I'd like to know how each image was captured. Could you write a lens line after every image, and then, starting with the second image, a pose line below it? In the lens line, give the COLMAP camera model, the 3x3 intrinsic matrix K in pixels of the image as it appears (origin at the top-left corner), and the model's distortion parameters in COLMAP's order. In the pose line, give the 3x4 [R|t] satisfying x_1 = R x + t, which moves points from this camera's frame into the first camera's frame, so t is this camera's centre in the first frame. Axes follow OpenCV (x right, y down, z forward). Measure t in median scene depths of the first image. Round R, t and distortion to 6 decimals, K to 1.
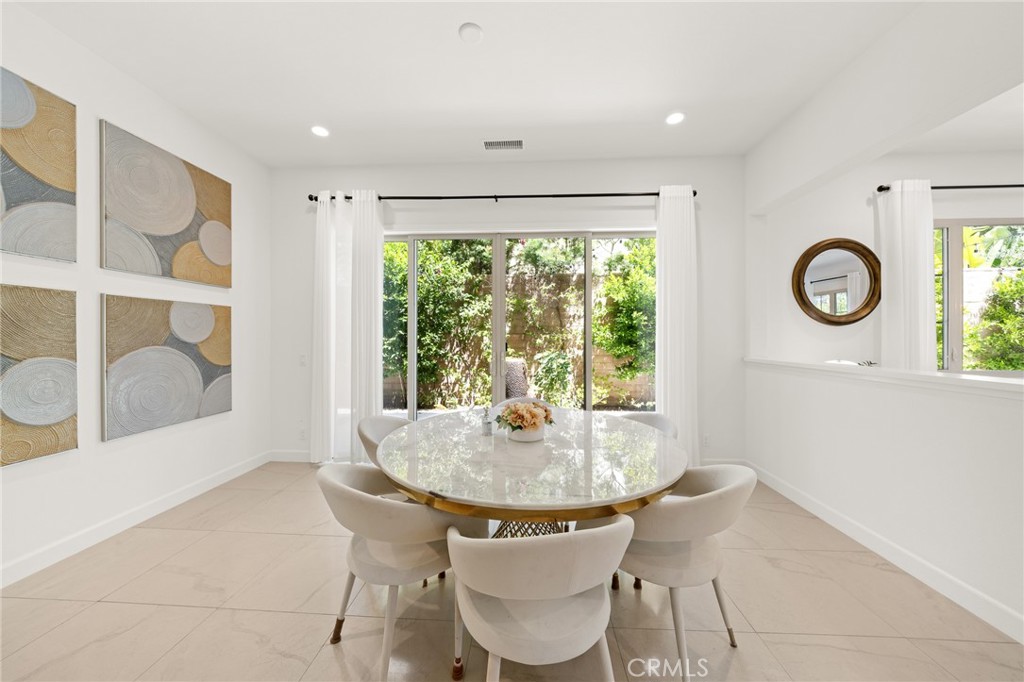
lens RADIAL K [[343.9, 0, 511.2], [0, 343.9, 339.7], [0, 0, 1]] dist [-0.001704, -0.000194]
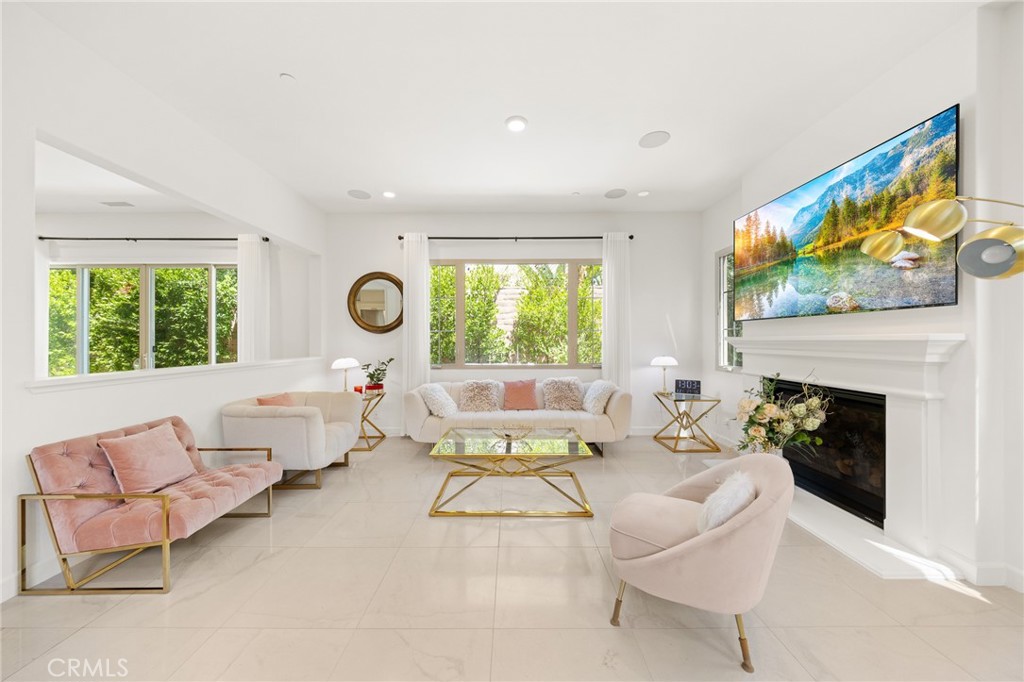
lens RADIAL K [[343.9, 0, 511.2], [0, 343.9, 339.7], [0, 0, 1]] dist [-0.001704, -0.000194]
pose [[0.998452, -0.001489, 0.055597, 1.344329], [0.002128, 0.999932, -0.011433, 0.004652], [-0.055576, 0.011533, 0.998388, -0.425358]]
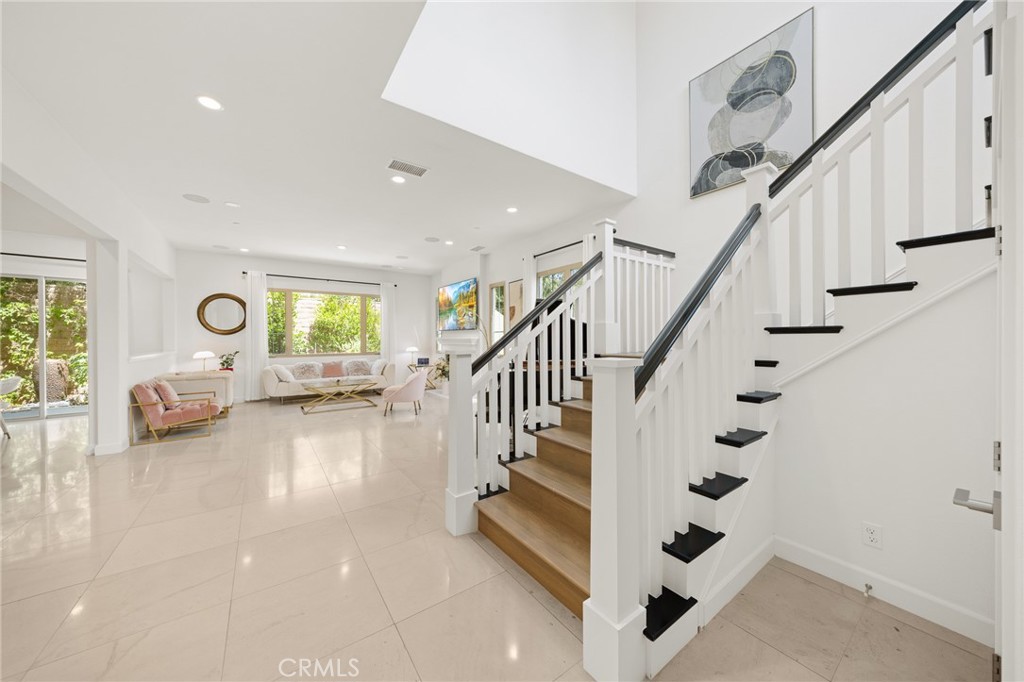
lens RADIAL K [[343.9, 0, 511.2], [0, 343.9, 339.7], [0, 0, 1]] dist [-0.001704, -0.000194]
pose [[0.776734, -0.006407, 0.629796, 0.932983], [0.011397, 0.999928, -0.003883, 0.018714], [-0.629726, 0.010194, 0.776751, -1.661781]]
